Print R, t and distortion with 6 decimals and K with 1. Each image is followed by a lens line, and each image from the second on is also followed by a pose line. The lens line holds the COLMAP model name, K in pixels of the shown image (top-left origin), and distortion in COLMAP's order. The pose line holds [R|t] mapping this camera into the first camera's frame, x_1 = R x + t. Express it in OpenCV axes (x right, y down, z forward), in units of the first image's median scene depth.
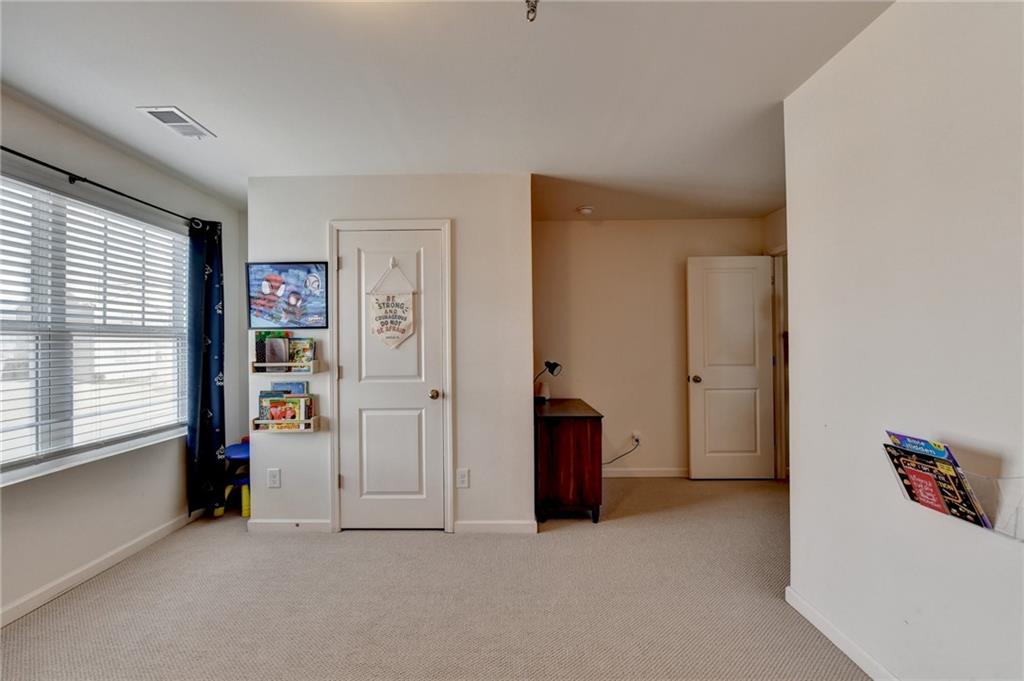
lens RADIAL K [[412.0, 0, 503.7], [0, 412.0, 341.9], [0, 0, 1]] dist [-0.016268, -0.001020]
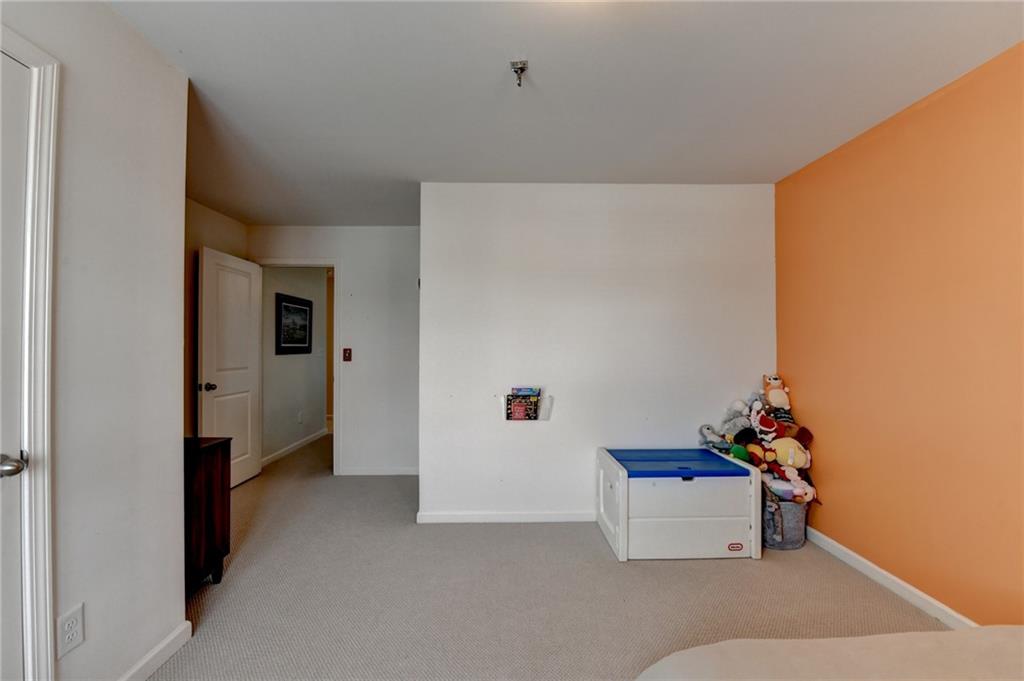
lens RADIAL K [[412.0, 0, 503.7], [0, 412.0, 341.9], [0, 0, 1]] dist [-0.016268, -0.001020]
pose [[-0.035033, 0.020865, 0.999168, -0.574434], [-0.007297, 0.999750, -0.021133, 0.011451], [-0.999360, -0.008031, -0.034871, 0.530323]]
